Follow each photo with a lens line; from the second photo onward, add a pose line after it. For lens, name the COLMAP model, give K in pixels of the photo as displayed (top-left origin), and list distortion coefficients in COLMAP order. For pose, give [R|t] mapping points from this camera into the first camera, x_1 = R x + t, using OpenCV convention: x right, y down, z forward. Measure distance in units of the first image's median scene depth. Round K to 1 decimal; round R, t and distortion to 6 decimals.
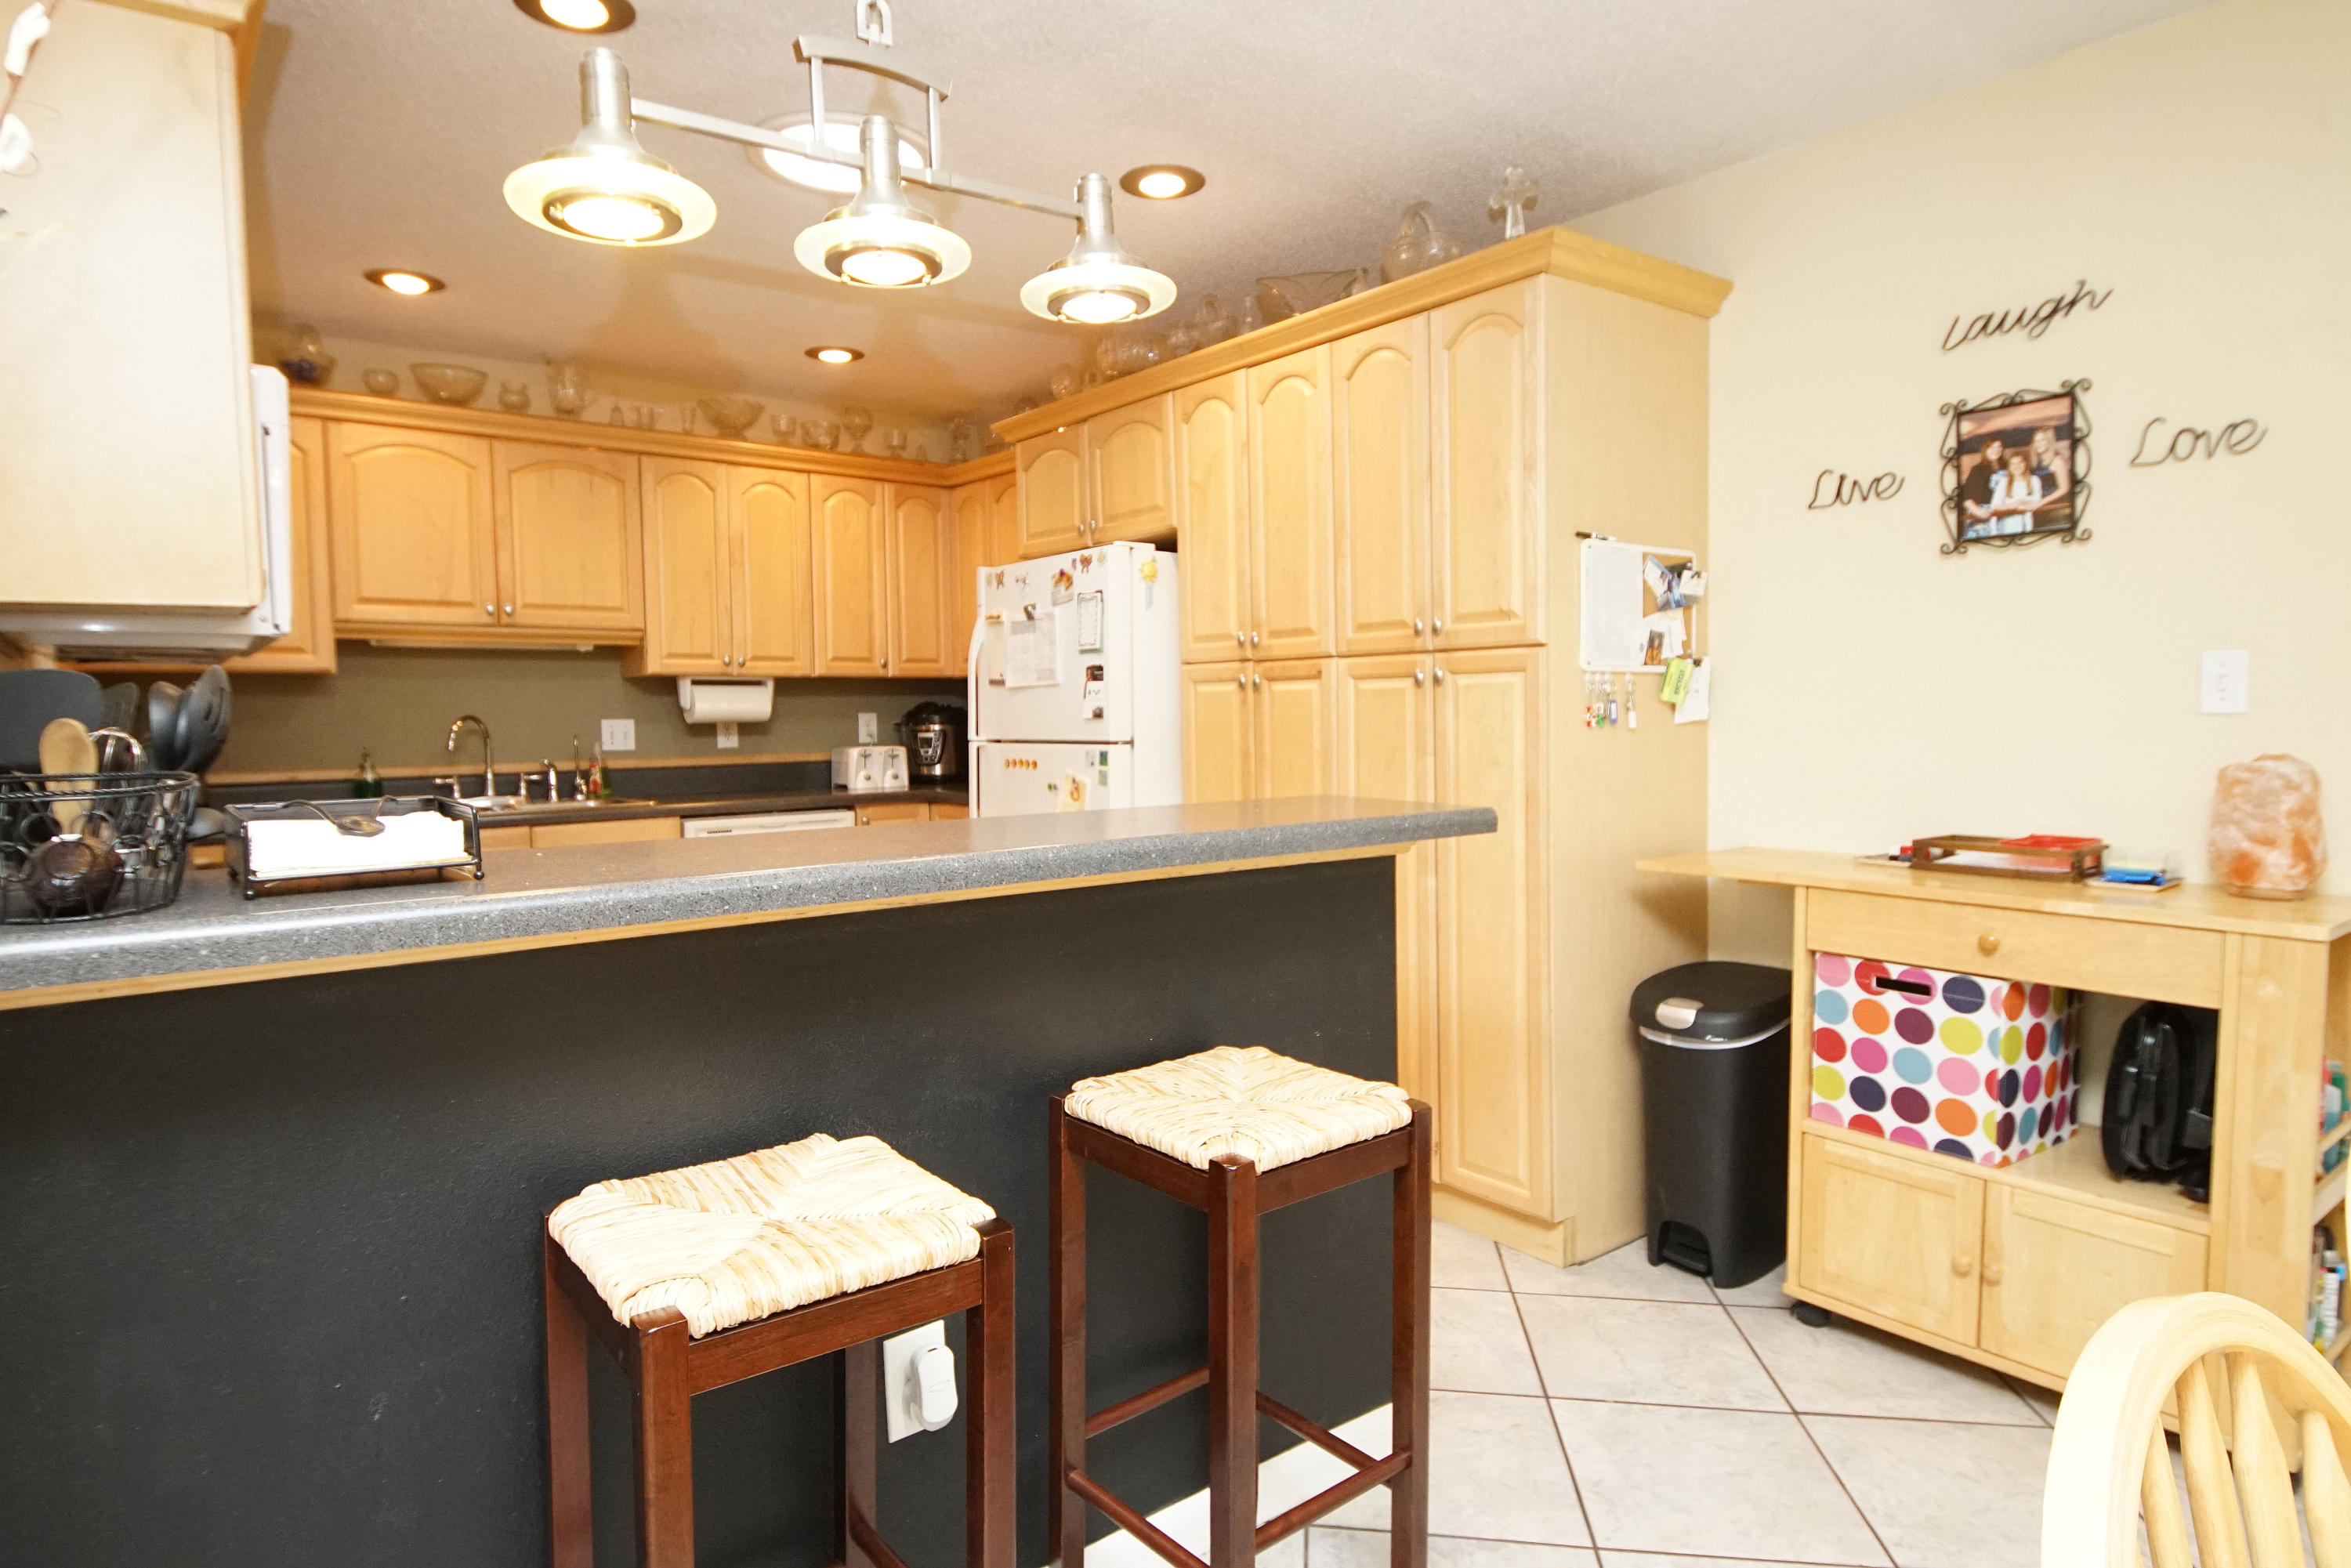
lens RADIAL K [[1322.3, 0, 1175.5], [0, 1322.3, 784.0], [0, 0, 1]] dist [0.025515, 0.000188]
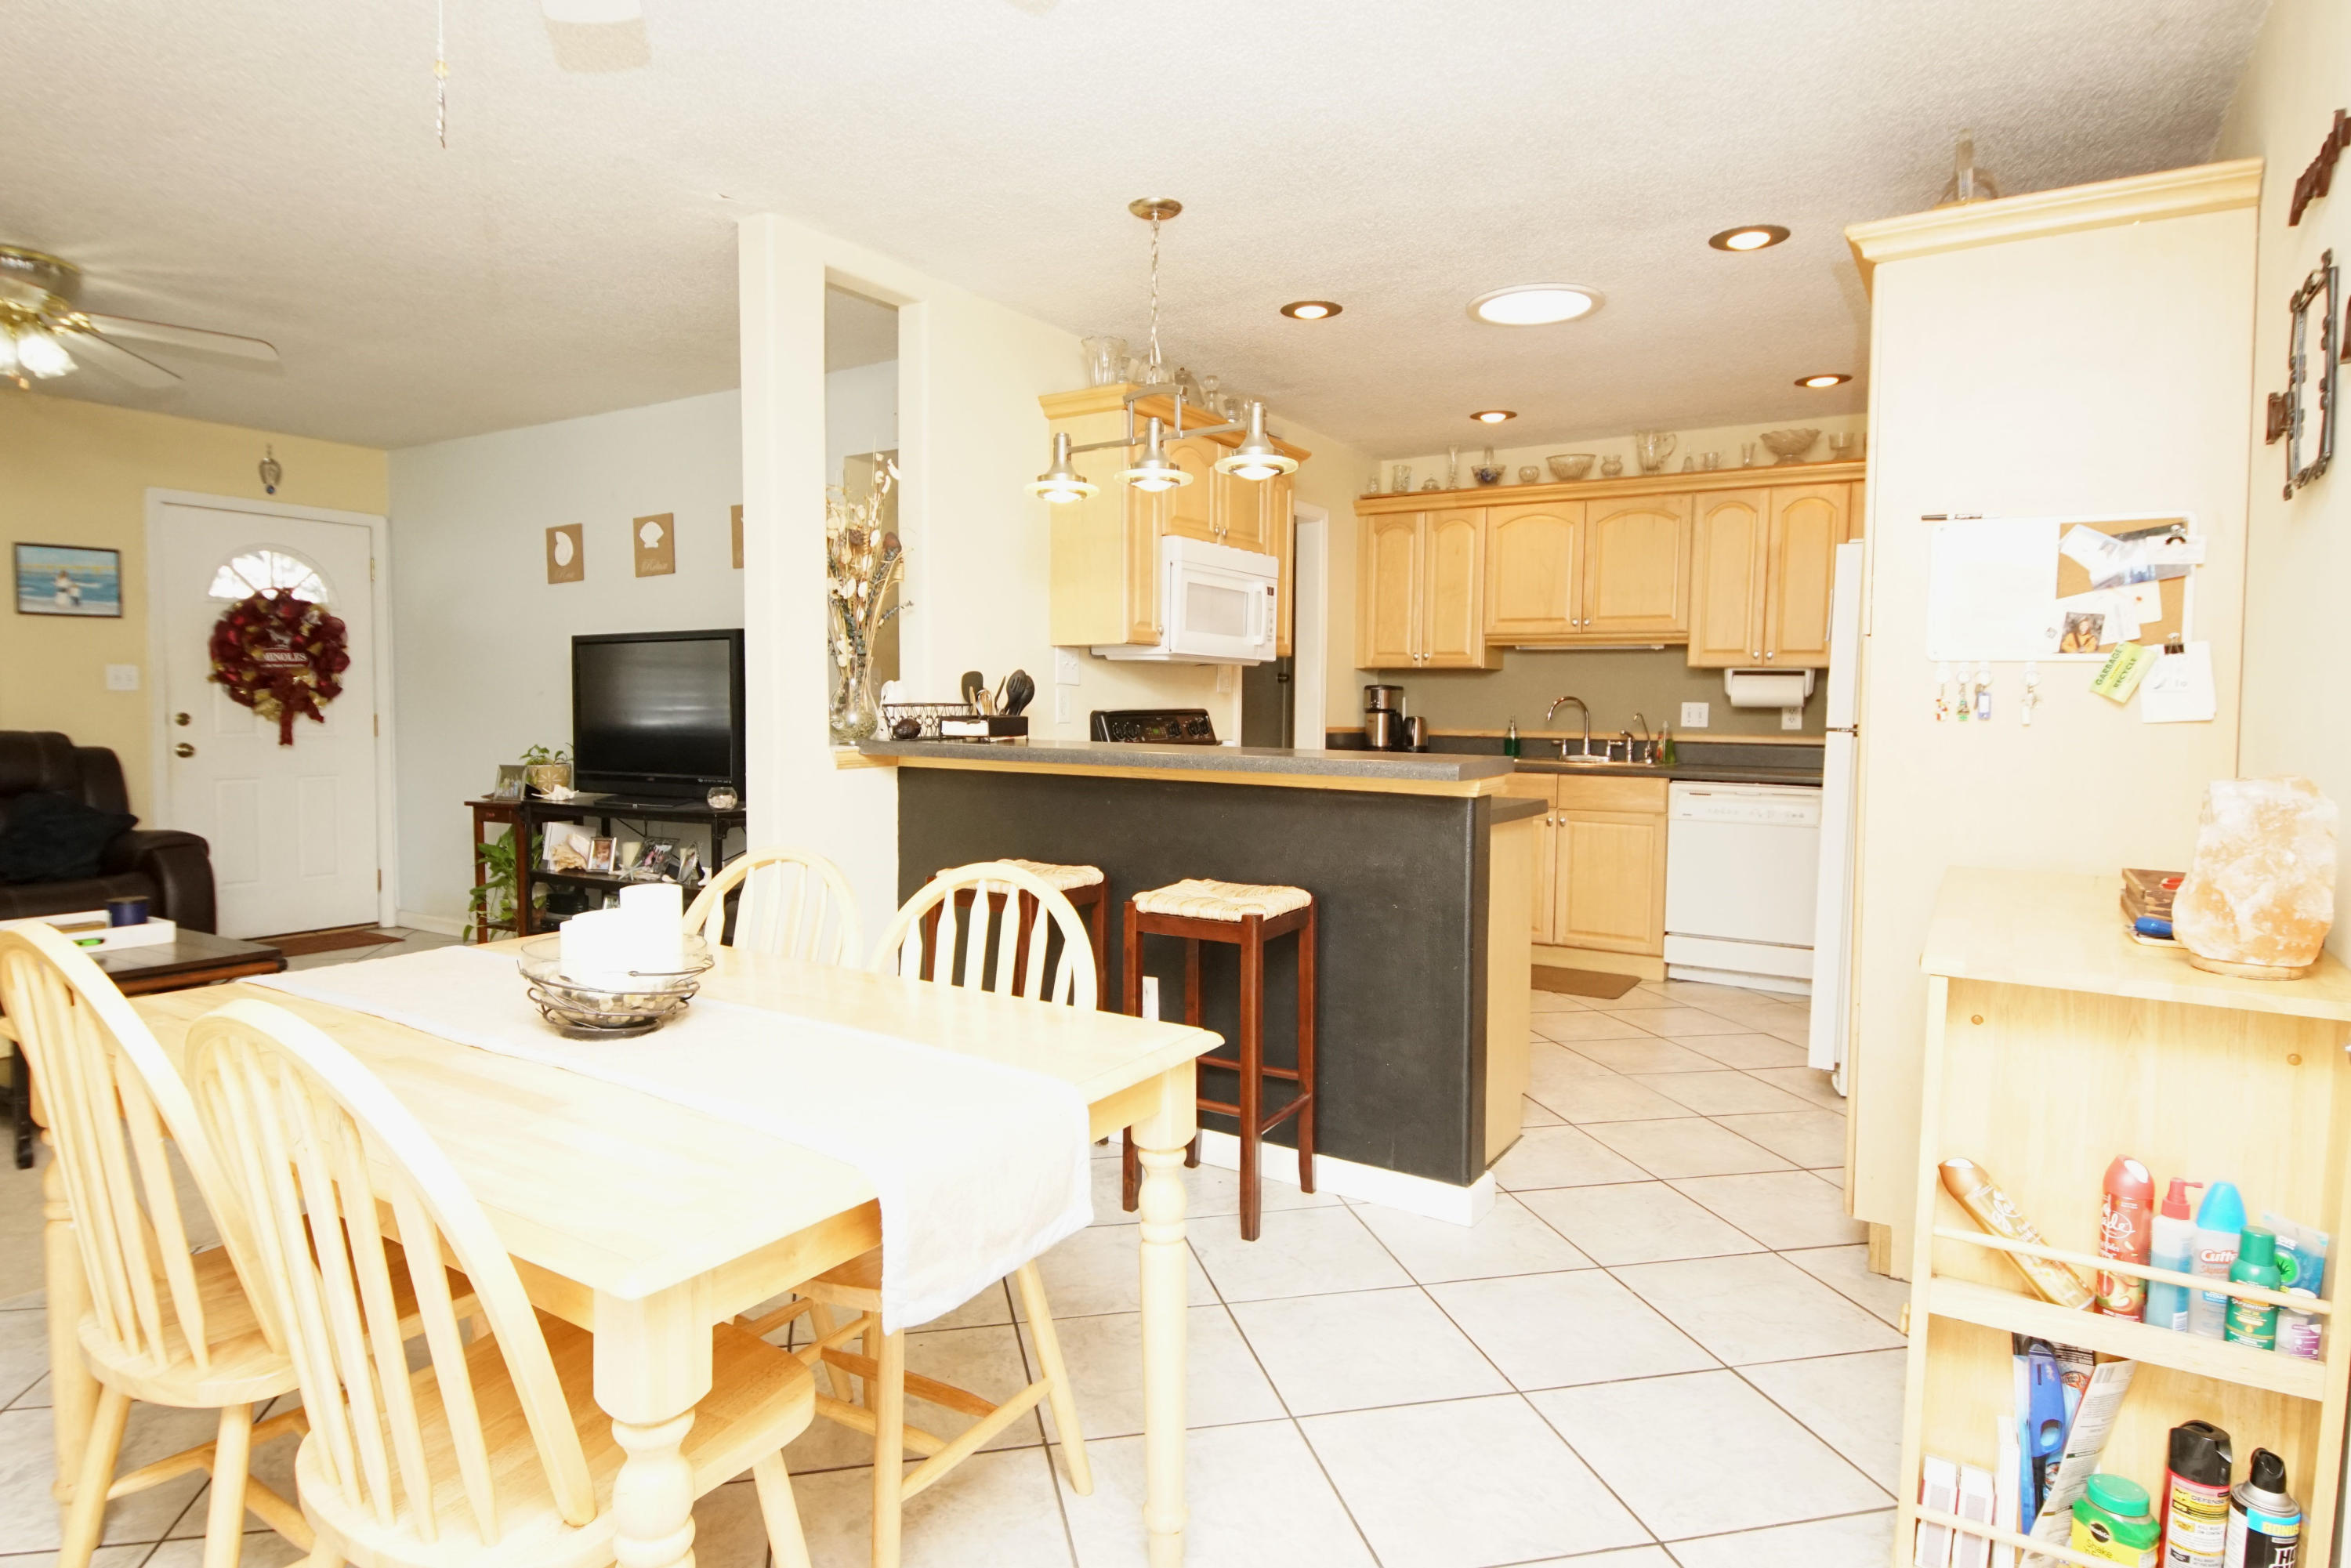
lens RADIAL K [[1322.3, 0, 1175.5], [0, 1322.3, 784.0], [0, 0, 1]] dist [0.025515, 0.000188]
pose [[0.356250, 0.079766, -0.930980, 0.632373], [-0.075371, 0.995556, 0.056457, -0.006363], [0.931346, 0.050056, 0.360679, 0.097175]]
